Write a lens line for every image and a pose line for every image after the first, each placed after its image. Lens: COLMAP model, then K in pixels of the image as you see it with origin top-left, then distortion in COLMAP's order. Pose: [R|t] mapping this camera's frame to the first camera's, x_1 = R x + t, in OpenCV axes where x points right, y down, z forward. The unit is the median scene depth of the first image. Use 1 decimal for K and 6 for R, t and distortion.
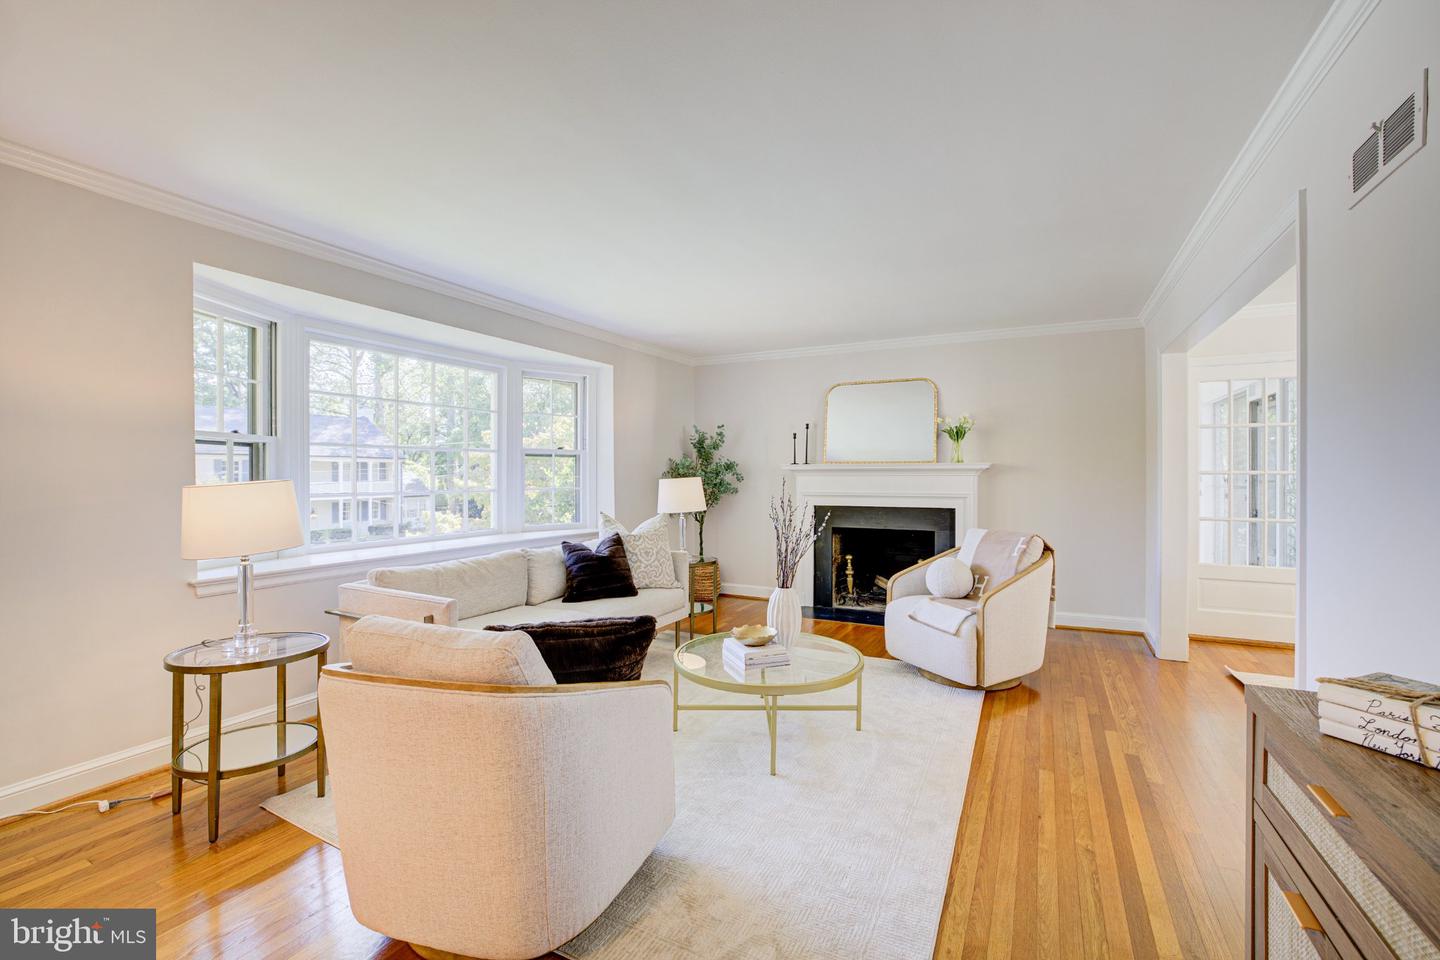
lens RADIAL K [[620.1, 0, 713.0], [0, 620.1, 474.8], [0, 0, 1]] dist [-0.000006, 0.000218]
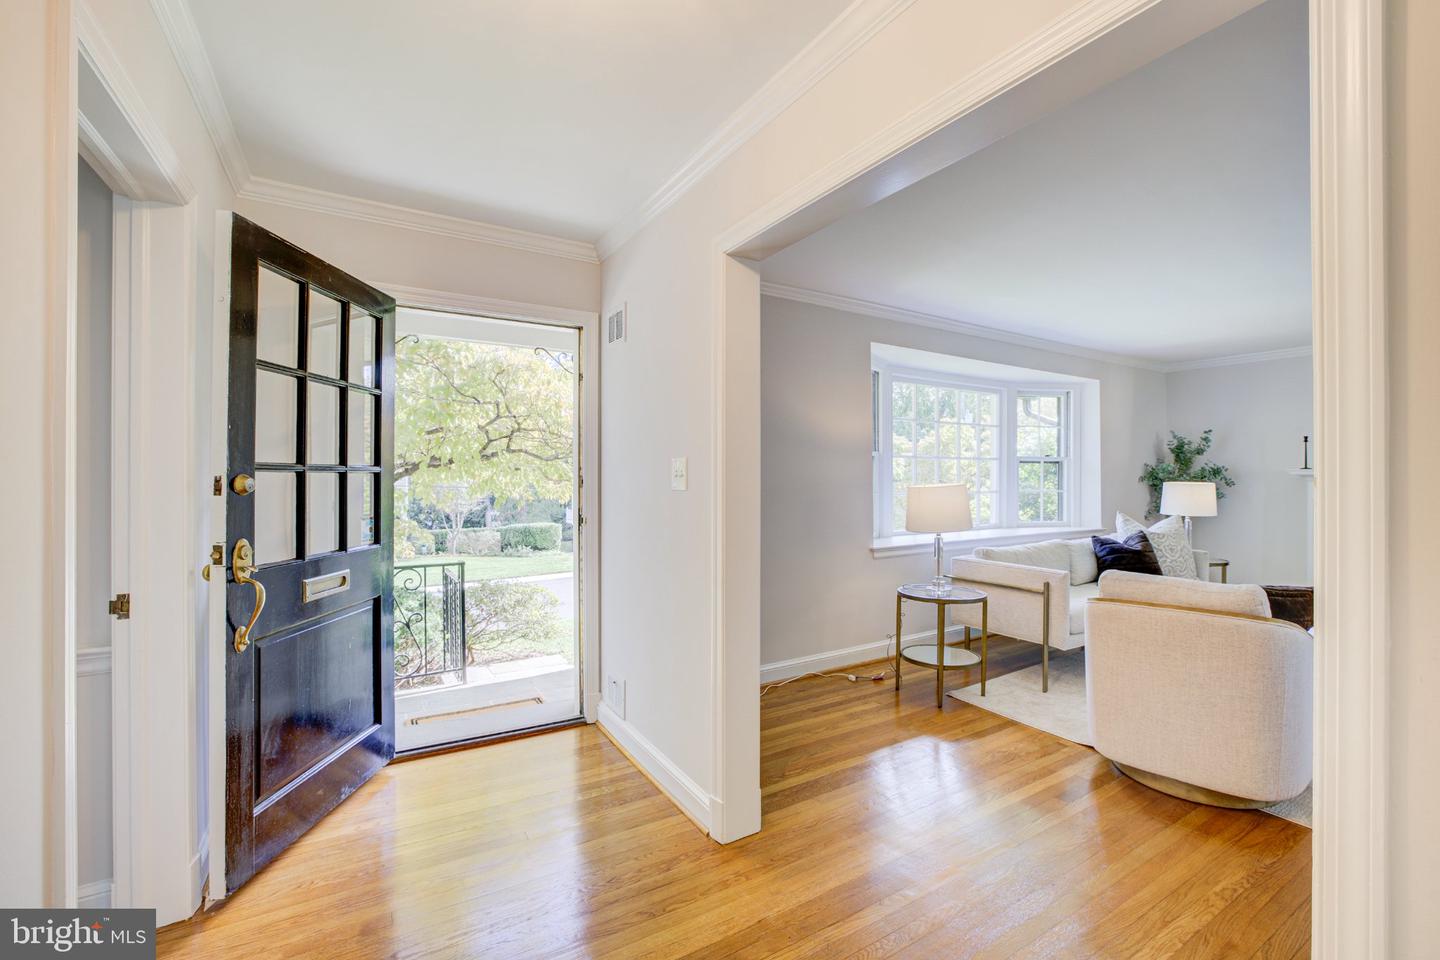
lens RADIAL K [[630.2, 0, 720.0], [0, 630.2, 480.0], [0, 0, 1]] dist [-0.001655, -0.000130]
pose [[0.883701, 0.004920, -0.468025, -0.311061], [-0.002865, 0.999983, 0.005102, -0.003448], [0.468042, -0.003168, 0.883700, -0.406197]]
